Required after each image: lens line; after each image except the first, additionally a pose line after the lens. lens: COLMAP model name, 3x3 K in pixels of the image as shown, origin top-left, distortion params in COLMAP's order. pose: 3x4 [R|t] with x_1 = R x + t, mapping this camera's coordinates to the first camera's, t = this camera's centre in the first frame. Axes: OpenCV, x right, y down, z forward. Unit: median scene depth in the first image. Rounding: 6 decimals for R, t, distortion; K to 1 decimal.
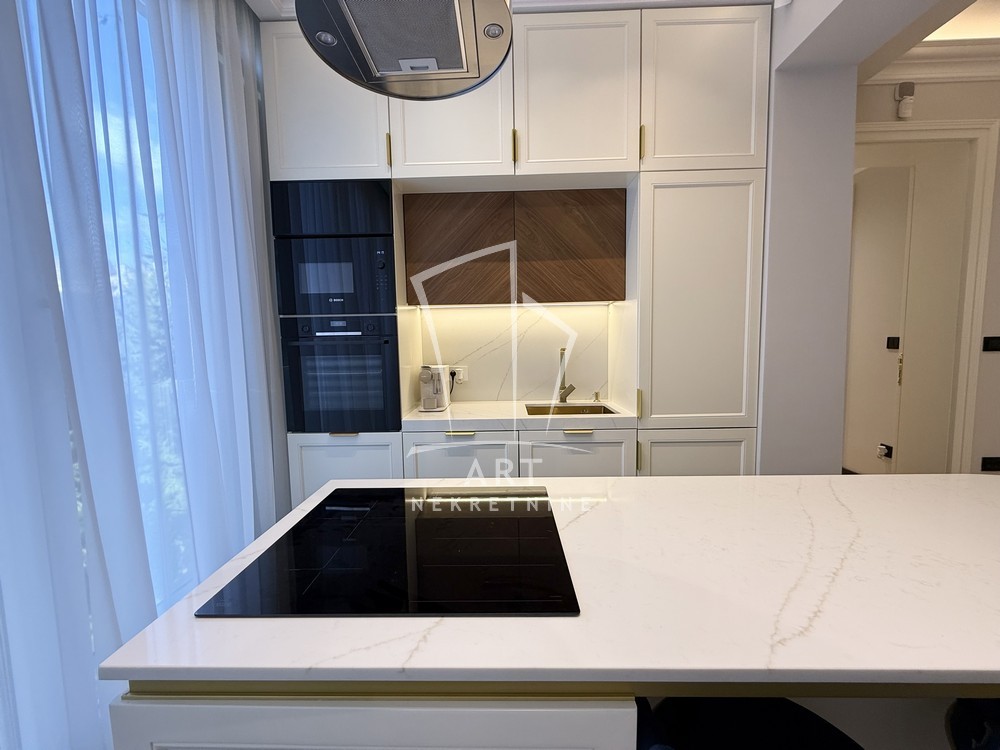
lens RADIAL K [[398.4, 0, 496.4], [0, 398.4, 375.0], [0, 0, 1]] dist [-0.002972, 0.000592]
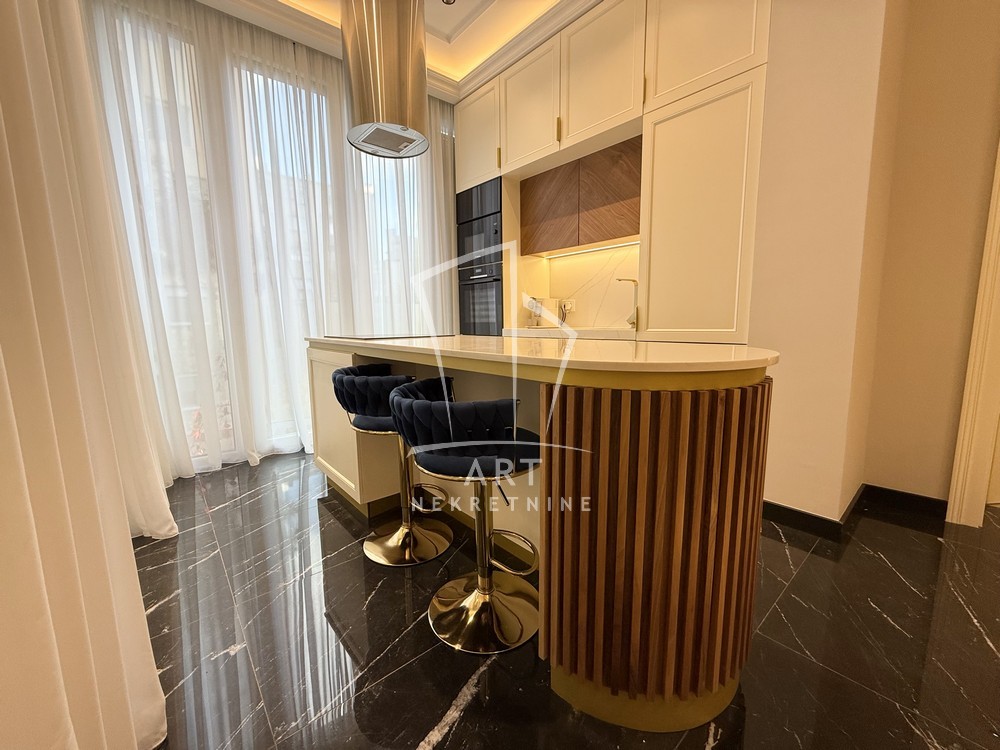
lens RADIAL K [[398.4, 0, 496.0], [0, 398.4, 375.0], [0, 0, 1]] dist [-0.002972, 0.000592]
pose [[0.668822, 0.110421, -0.735176, 0.968944], [-0.064263, 0.993793, 0.090801, 0.158305], [0.740640, -0.013485, 0.671767, -0.104656]]
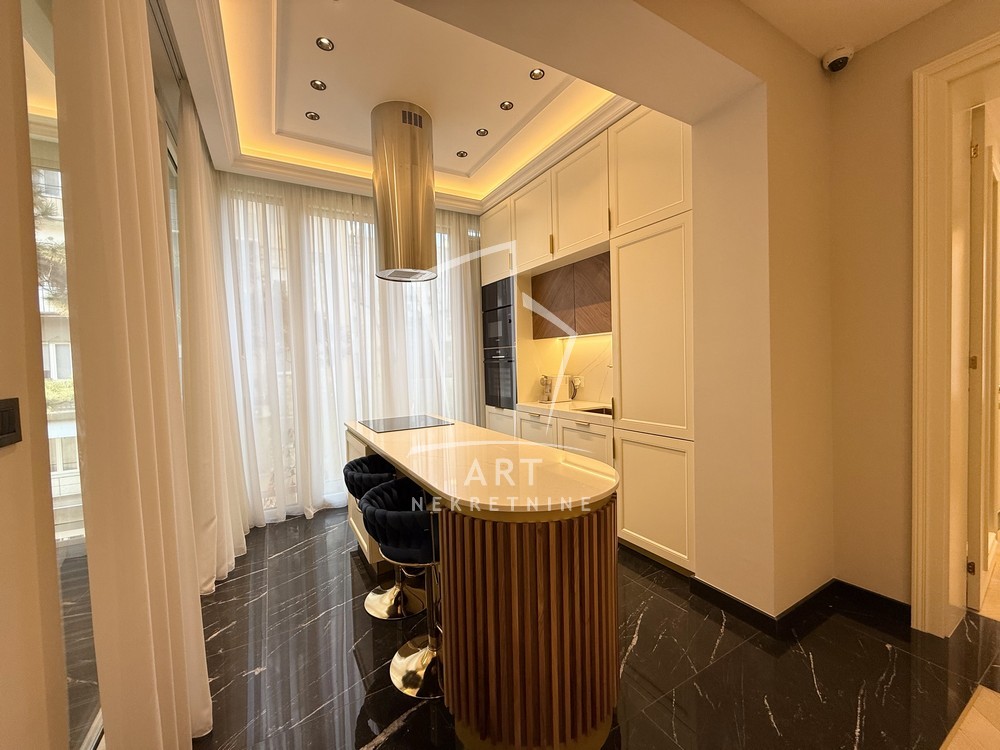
lens RADIAL K [[398.4, 0, 496.8], [0, 398.4, 372.2], [0, 0, 1]] dist [-0.002972, 0.000592]
pose [[0.521112, 0.029941, -0.852963, 1.299695], [-0.054065, 0.998535, 0.002021, -0.030585], [0.851774, 0.045062, 0.521967, -0.039134]]
